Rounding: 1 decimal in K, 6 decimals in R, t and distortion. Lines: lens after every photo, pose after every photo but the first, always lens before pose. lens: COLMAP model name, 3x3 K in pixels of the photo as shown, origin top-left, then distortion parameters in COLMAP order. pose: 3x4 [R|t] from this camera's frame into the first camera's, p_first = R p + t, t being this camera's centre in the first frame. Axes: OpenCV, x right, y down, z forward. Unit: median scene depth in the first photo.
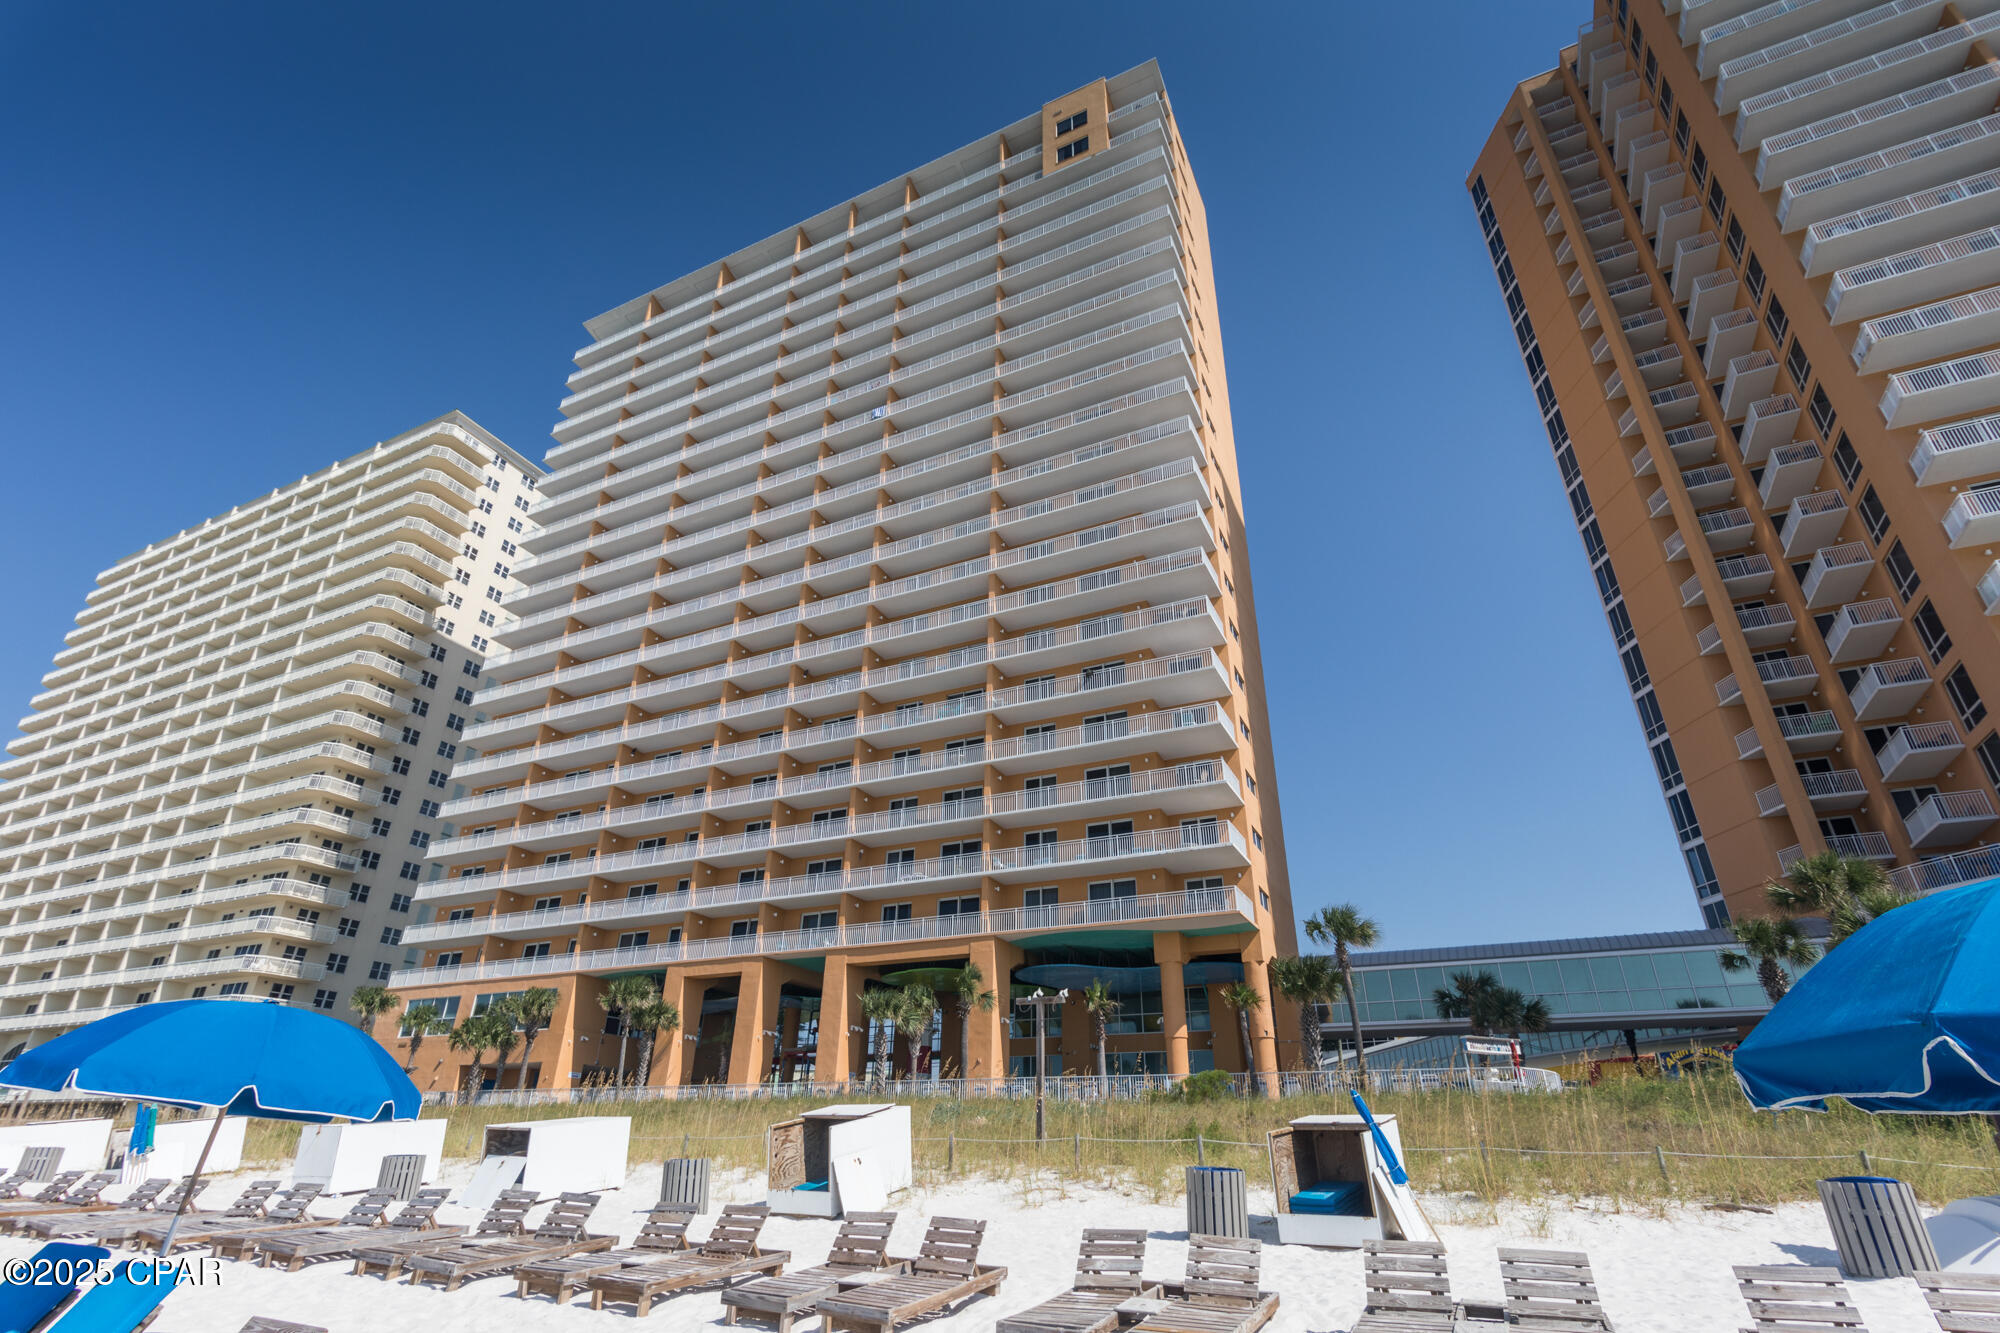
lens RADIAL K [[961.5, 0, 1000.0], [0, 961.5, 666.5], [0, 0, 1]] dist [0.003849, -0.001245]
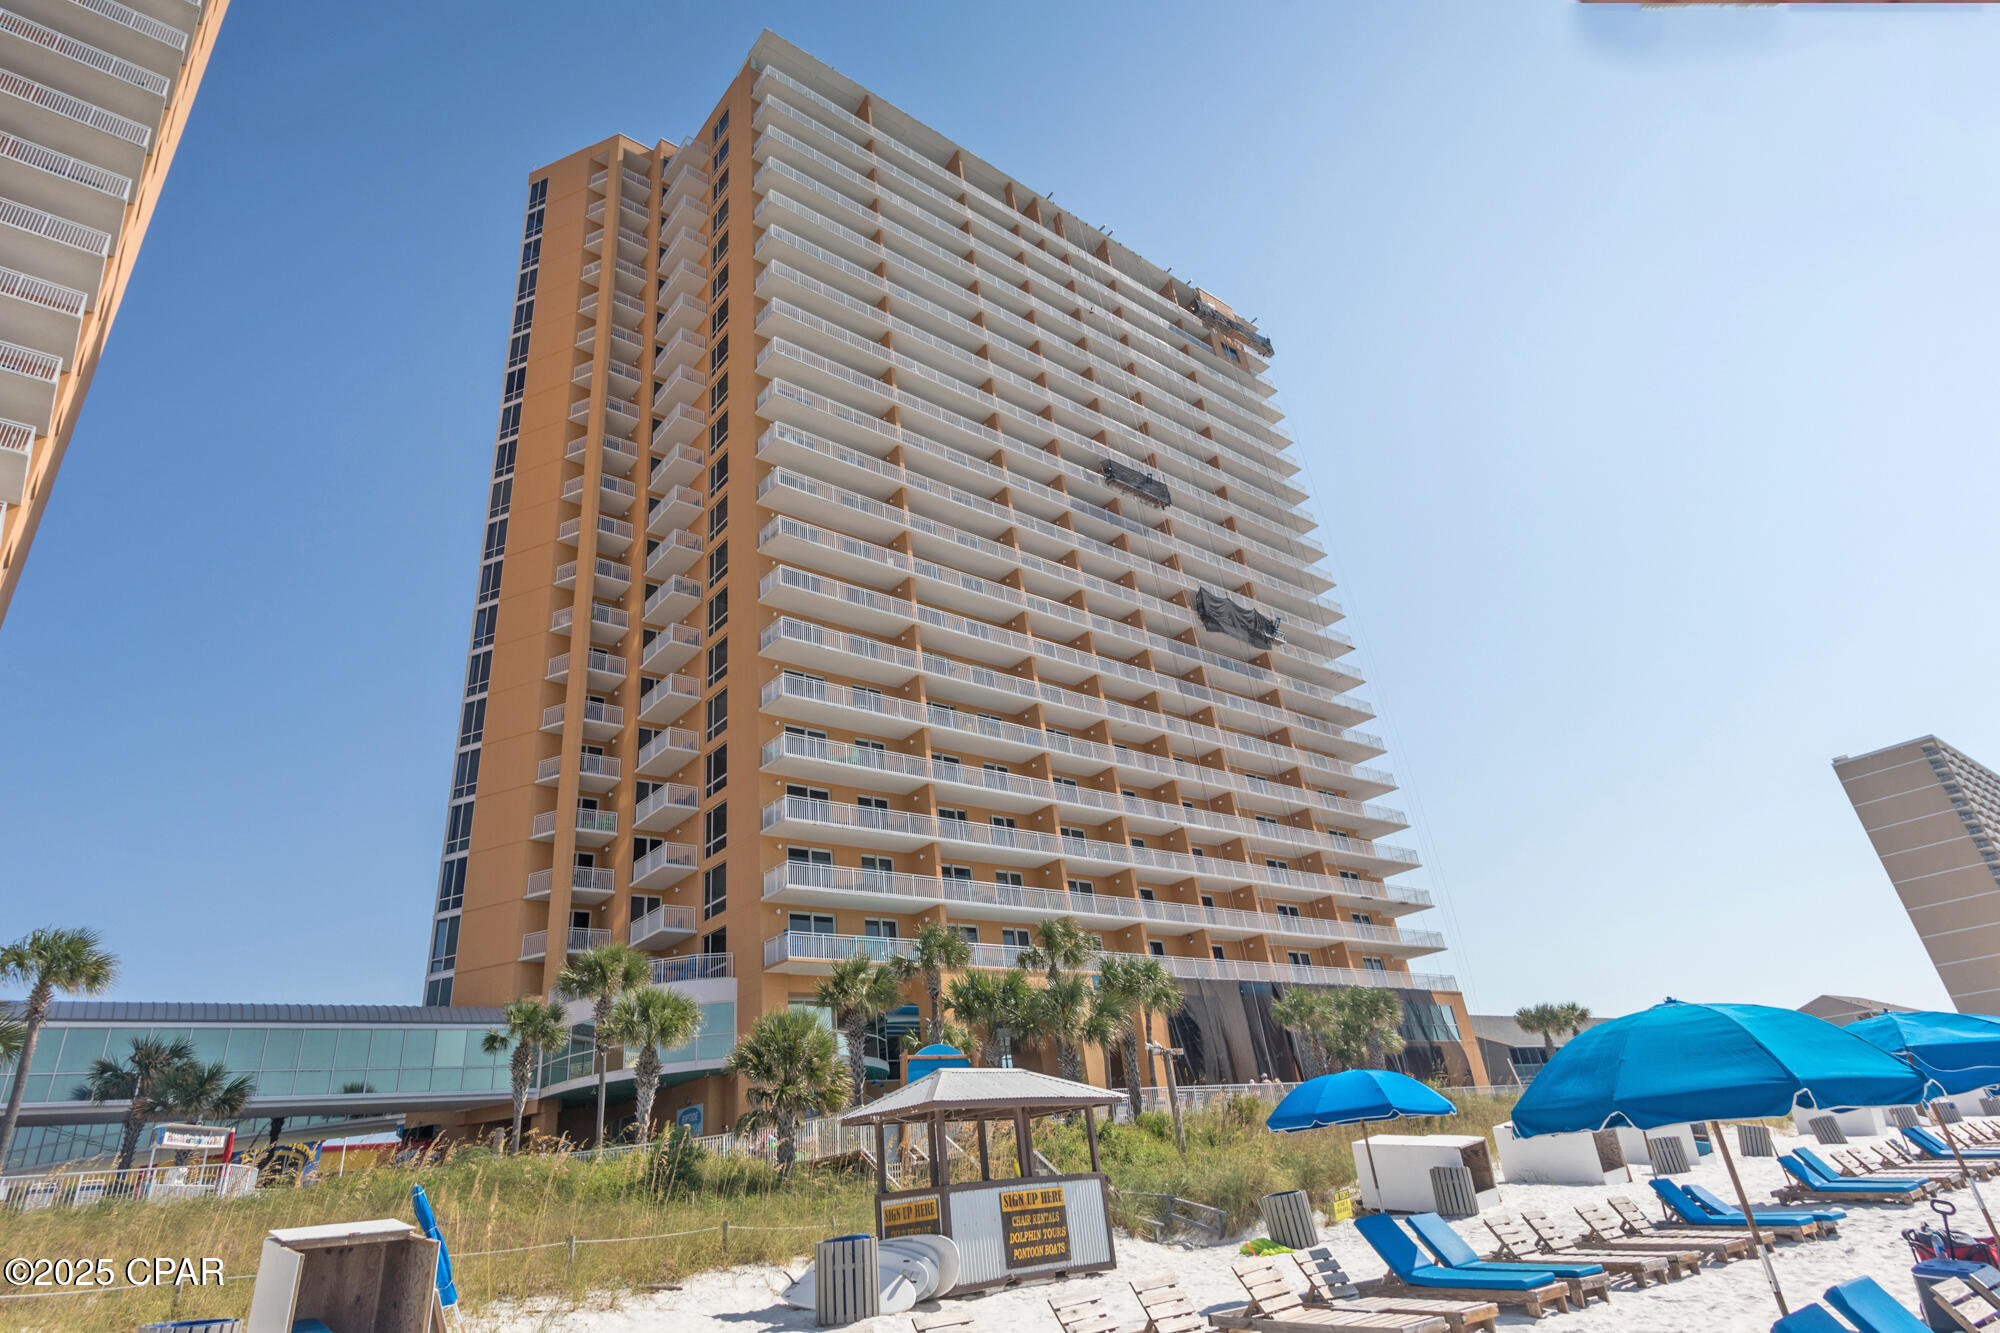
lens RADIAL K [[1091.1, 0, 999.1], [0, 1091.1, 596.7], [0, 0, 1]] dist [0.001583, -0.000150]
pose [[0.410629, 0.392347, 0.823072, -0.086272], [-0.319741, 0.907327, -0.272992, 0.025684], [-0.853902, -0.151071, 0.498024, 0.059795]]
